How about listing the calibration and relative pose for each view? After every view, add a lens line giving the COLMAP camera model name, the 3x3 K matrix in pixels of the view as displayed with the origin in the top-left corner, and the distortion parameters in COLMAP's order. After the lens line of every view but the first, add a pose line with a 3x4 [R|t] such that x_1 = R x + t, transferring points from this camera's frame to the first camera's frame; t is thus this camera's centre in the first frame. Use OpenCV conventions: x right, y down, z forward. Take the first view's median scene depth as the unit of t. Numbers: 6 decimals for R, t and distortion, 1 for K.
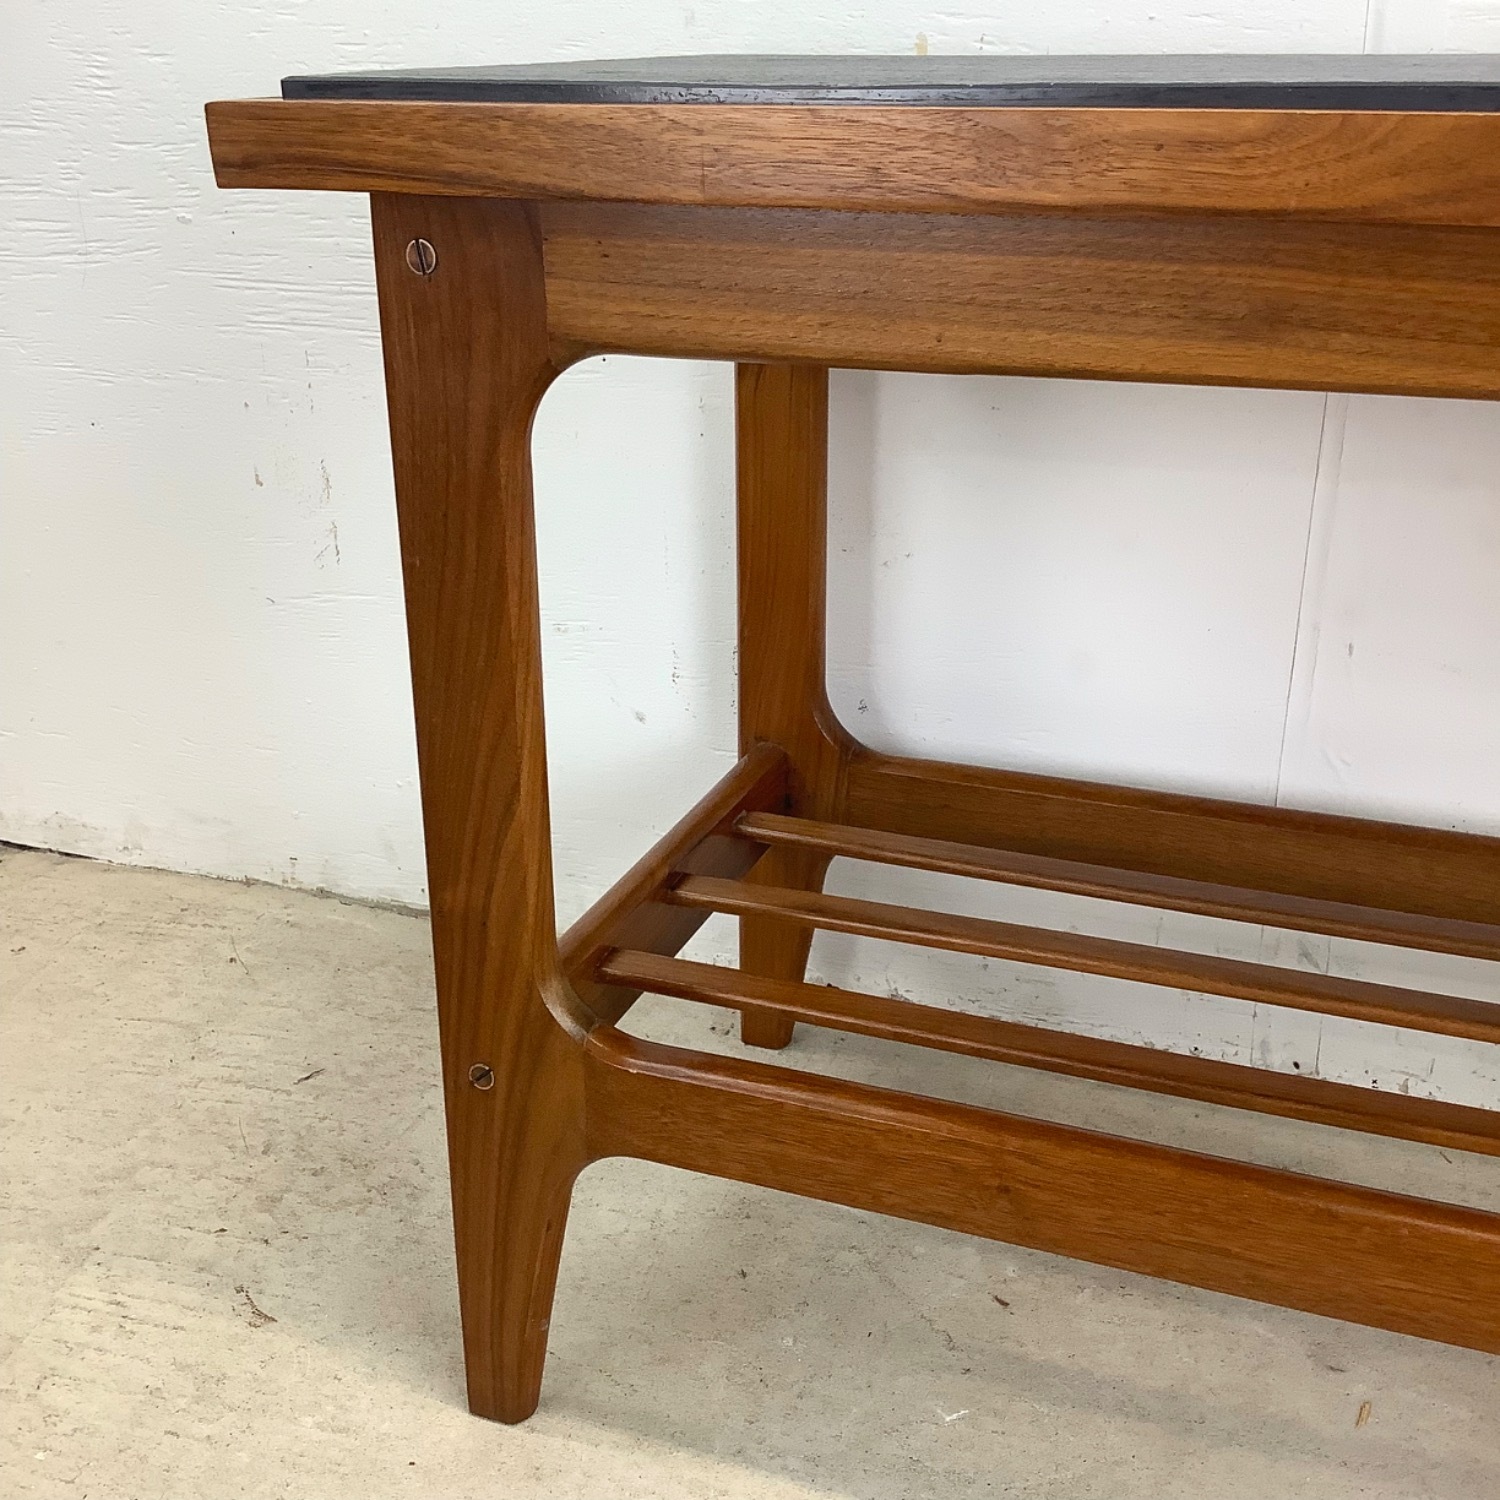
lens RADIAL K [[1831.7, 0, 741.8], [0, 1831.7, 747.4], [0, 0, 1]] dist [0.066673, 0.000000]
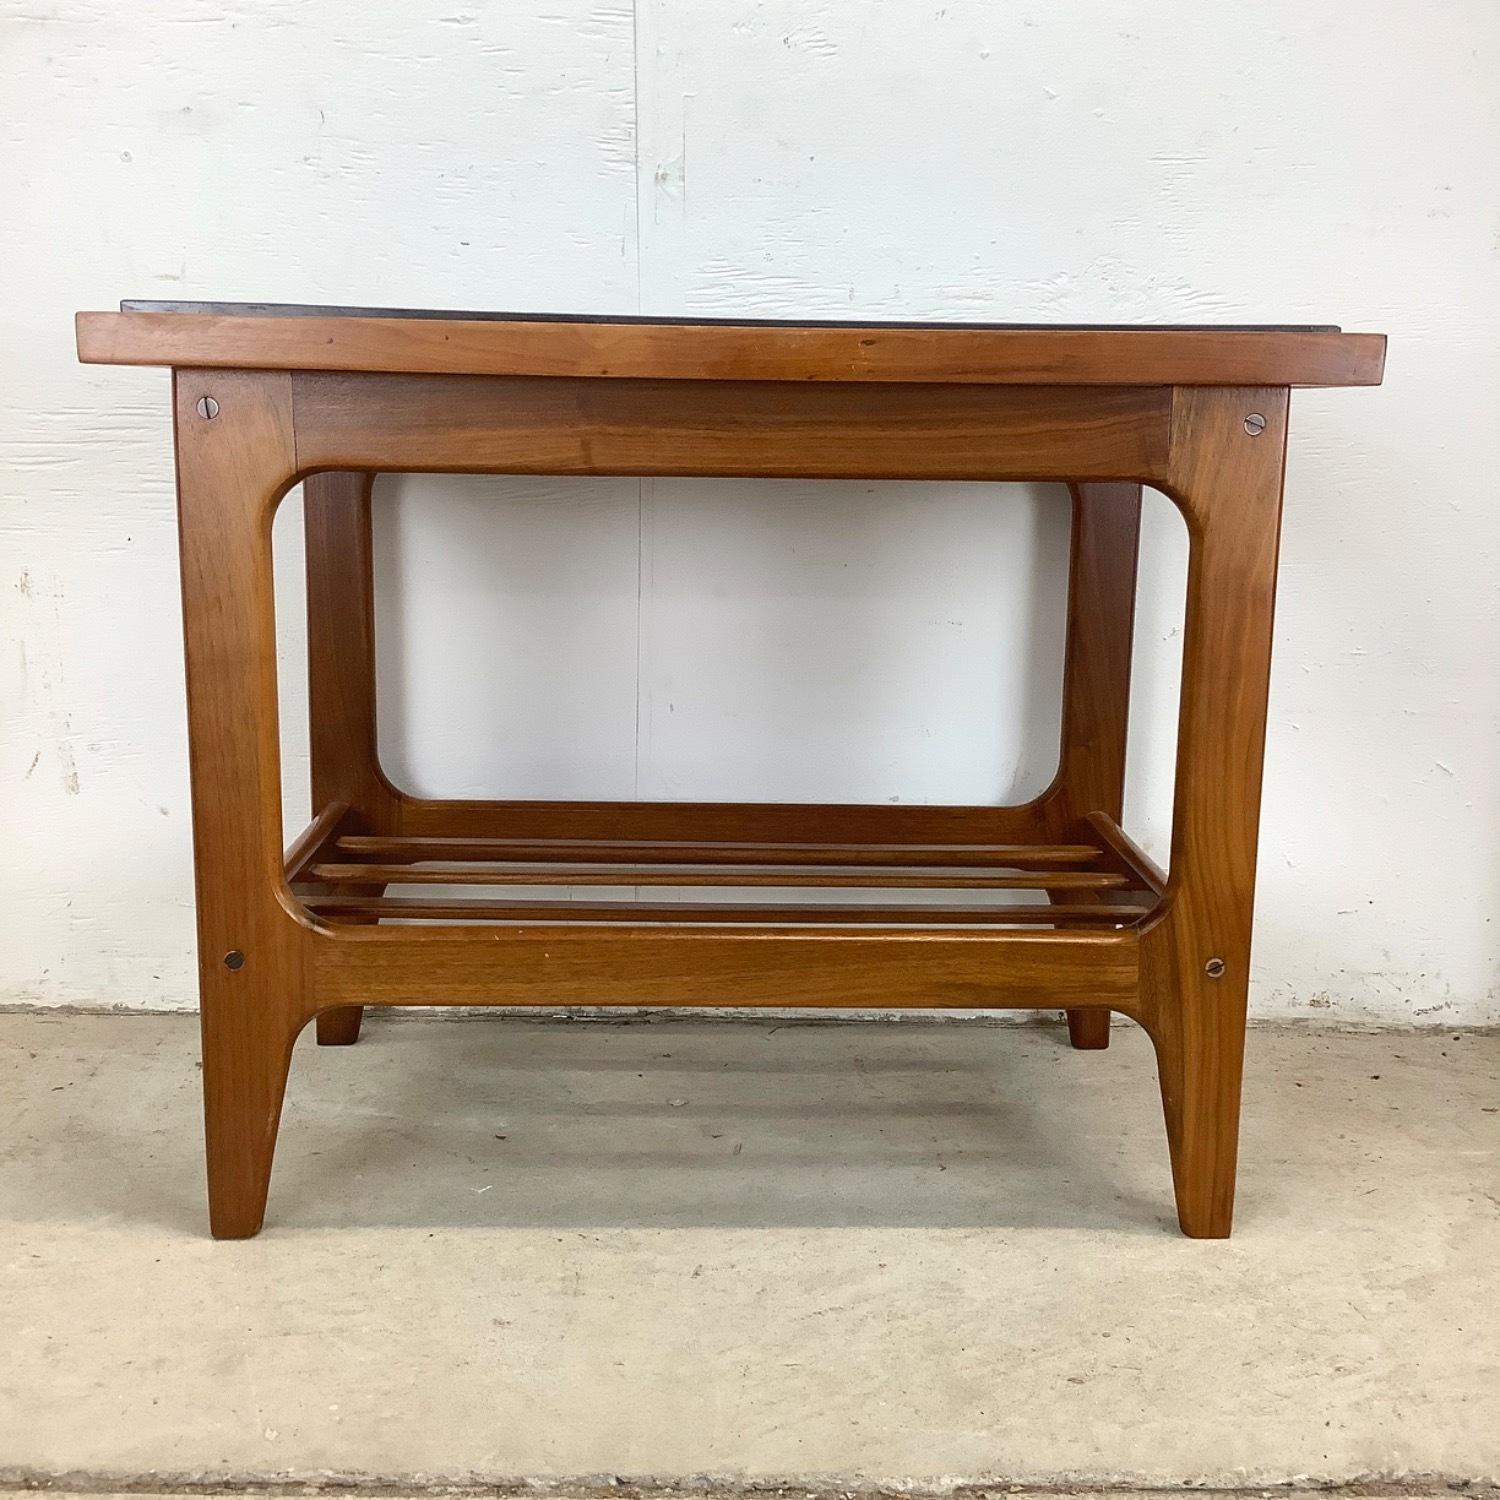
lens RADIAL K [[1831.7, 0, 748.3], [0, 1831.7, 757.4], [0, 0, 1]] dist [0.066673, 0.000000]
pose [[0.923287, -0.054176, 0.380271, -0.214999], [0.120746, 0.980752, -0.153445, 0.252273], [-0.364638, 0.187590, 0.912057, -0.455608]]
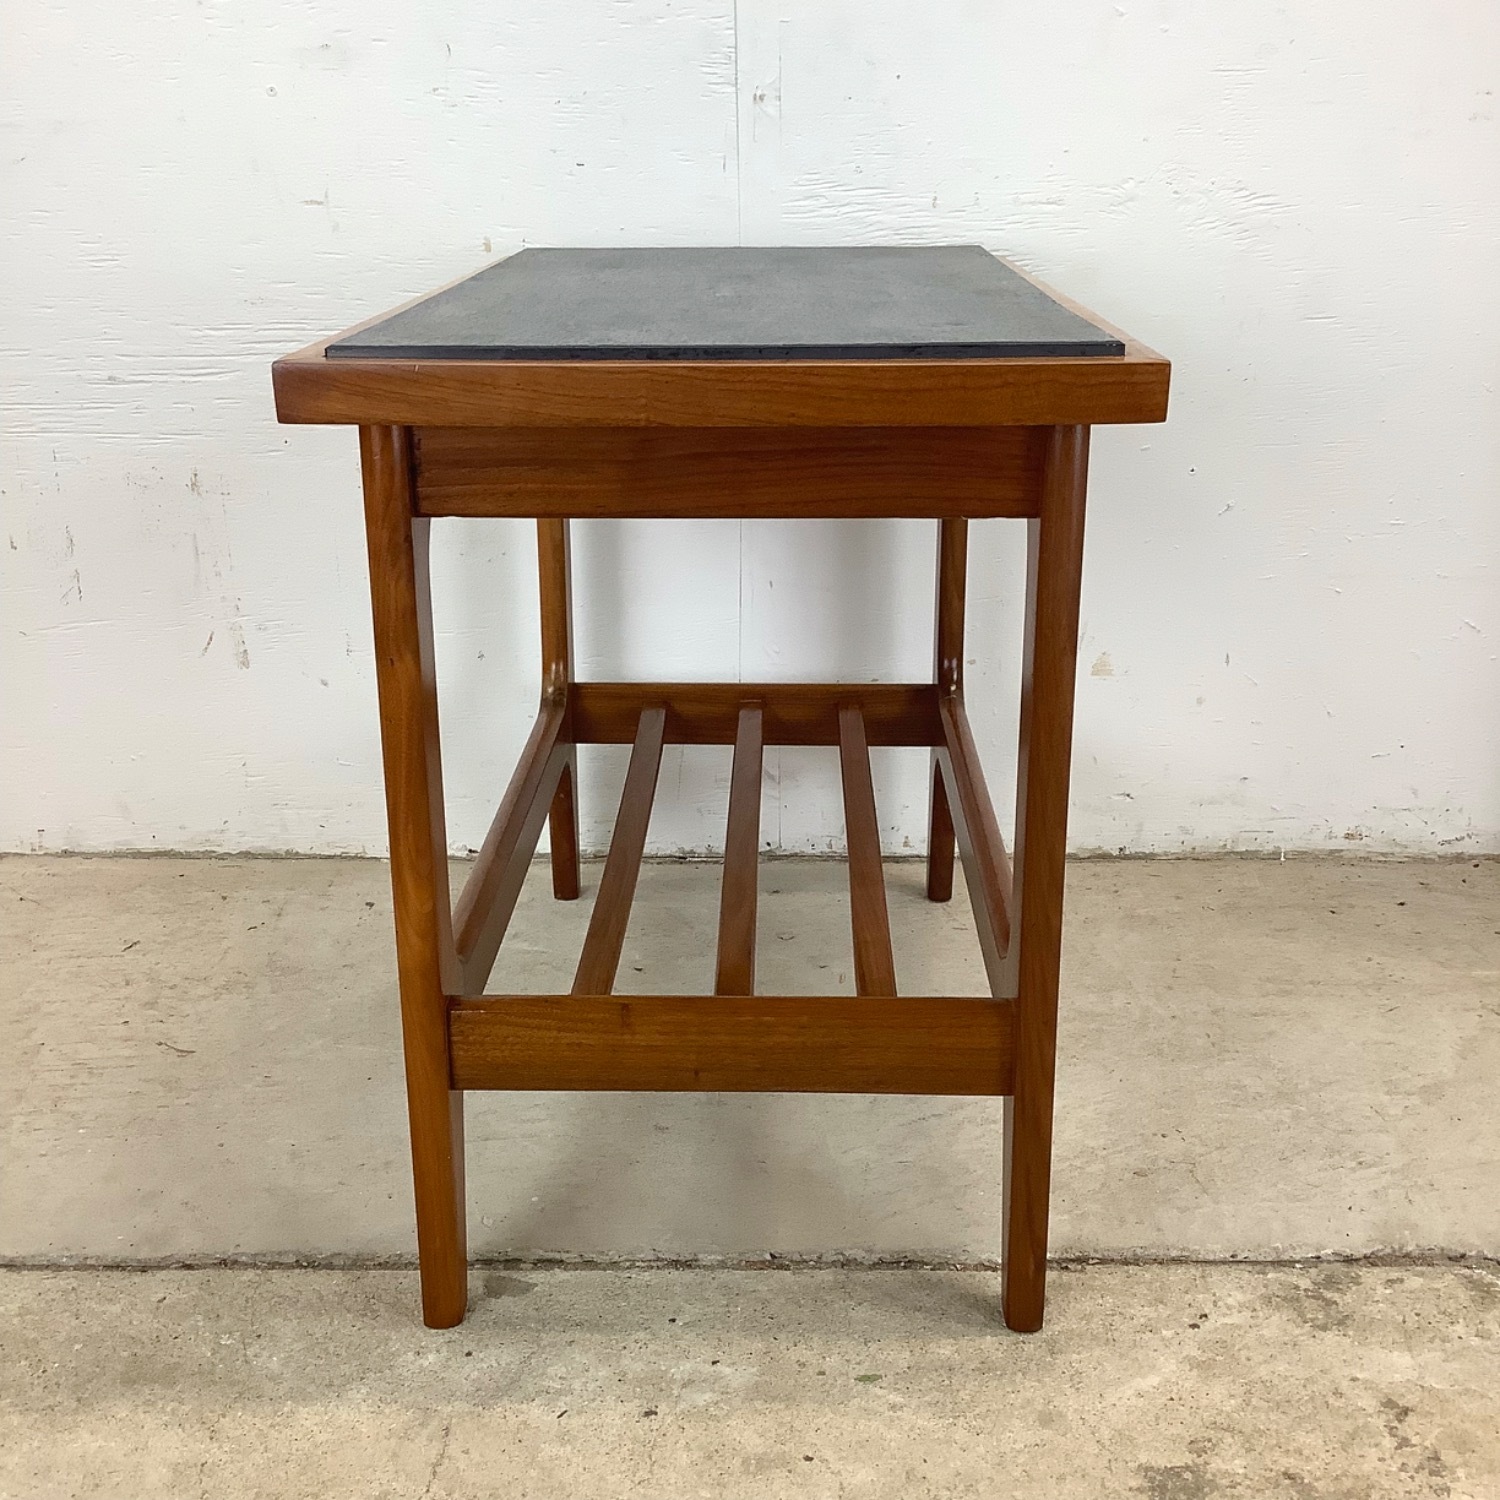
lens RADIAL K [[1831.7, 0, 742.0], [0, 1831.7, 745.0], [0, 0, 1]] dist [0.066673, 0.000000]
pose [[0.930688, -0.109077, 0.349172, -0.336631], [0.133140, 0.990048, -0.045596, 0.185667], [-0.340724, 0.088925, 0.935949, -0.630375]]
